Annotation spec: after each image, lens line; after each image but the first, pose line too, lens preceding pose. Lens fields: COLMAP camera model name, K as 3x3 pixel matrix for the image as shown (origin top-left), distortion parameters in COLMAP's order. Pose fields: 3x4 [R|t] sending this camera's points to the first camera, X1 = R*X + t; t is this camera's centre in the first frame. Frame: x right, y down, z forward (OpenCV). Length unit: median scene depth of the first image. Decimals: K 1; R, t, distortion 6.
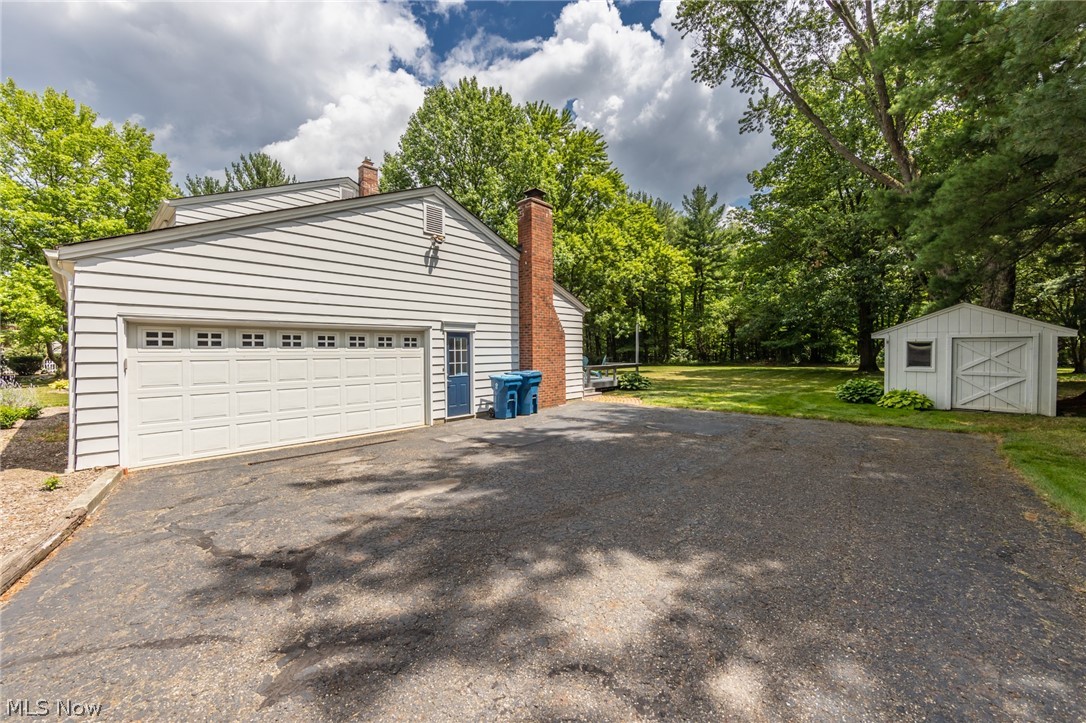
lens RADIAL K [[426.4, 0, 537.1], [0, 426.4, 358.3], [0, 0, 1]] dist [0.016006, -0.000027]
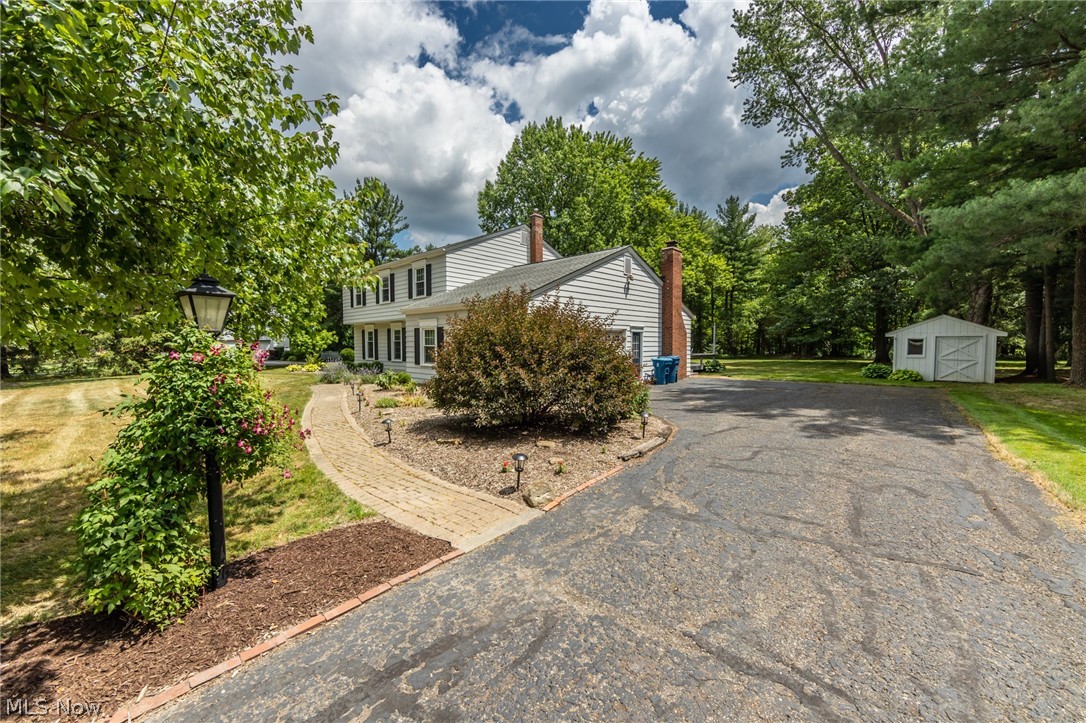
lens RADIAL K [[426.4, 0, 549.0], [0, 426.4, 364.8], [0, 0, 1]] dist [0.016006, -0.000027]
pose [[0.999988, 0.004411, -0.002347, -0.197096], [-0.004346, 0.999626, 0.026986, 0.008472], [0.002465, -0.026975, 0.999633, -0.253999]]
